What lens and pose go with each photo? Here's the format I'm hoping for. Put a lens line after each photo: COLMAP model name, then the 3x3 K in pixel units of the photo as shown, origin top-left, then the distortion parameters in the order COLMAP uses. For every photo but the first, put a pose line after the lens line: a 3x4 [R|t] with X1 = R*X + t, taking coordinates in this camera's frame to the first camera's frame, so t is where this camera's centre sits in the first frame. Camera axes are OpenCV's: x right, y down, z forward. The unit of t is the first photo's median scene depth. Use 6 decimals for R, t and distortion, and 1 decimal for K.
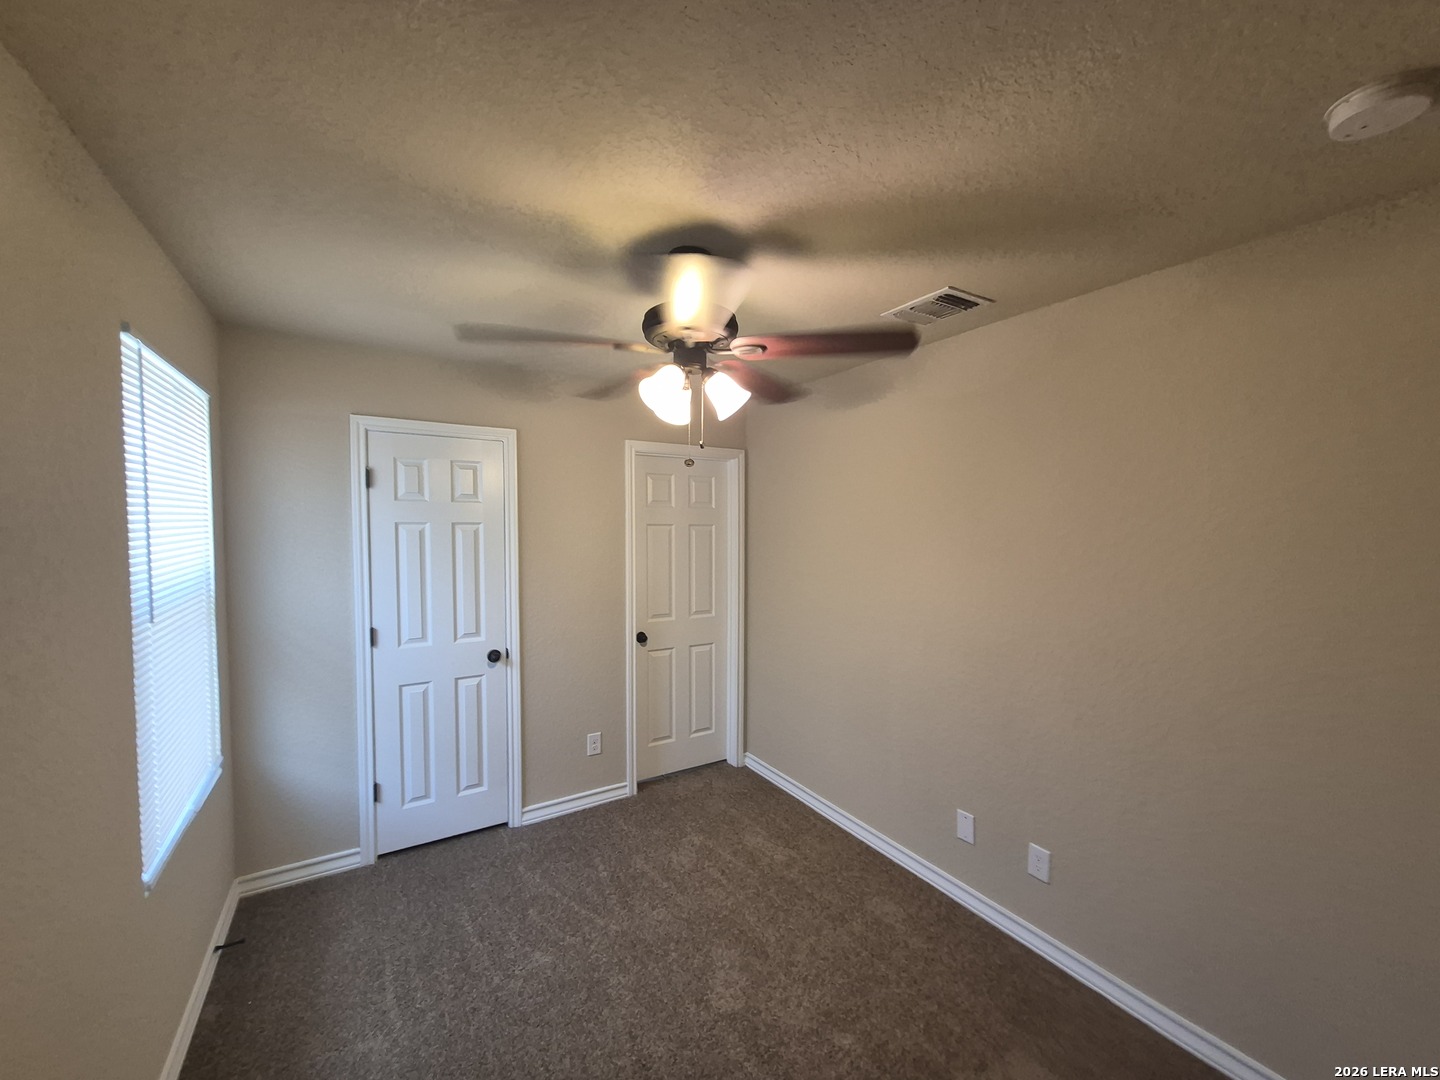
lens RADIAL K [[566.0, 0, 718.8], [0, 566.0, 546.6], [0, 0, 1]] dist [0.002118, 0.000154]
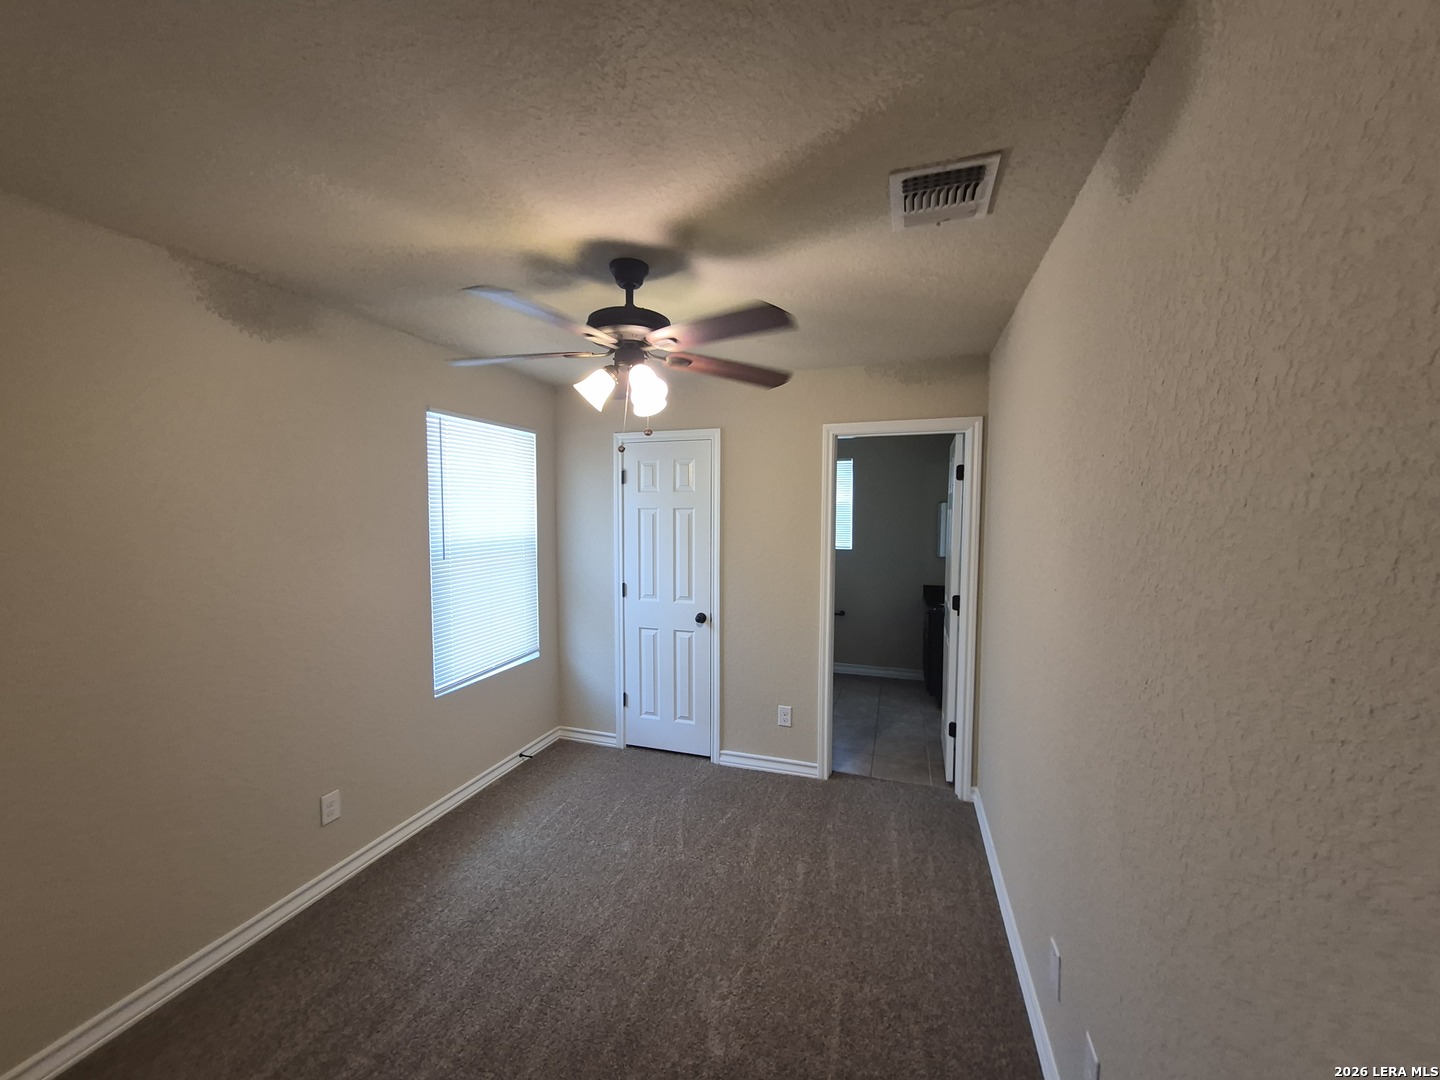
lens RADIAL K [[566.0, 0, 718.8], [0, 566.0, 546.6], [0, 0, 1]] dist [0.002118, 0.000154]
pose [[0.644393, 0.046080, -0.763305, 0.561104], [-0.028512, 0.998937, 0.036235, -0.004689], [0.764162, -0.001586, 0.645022, 0.248812]]
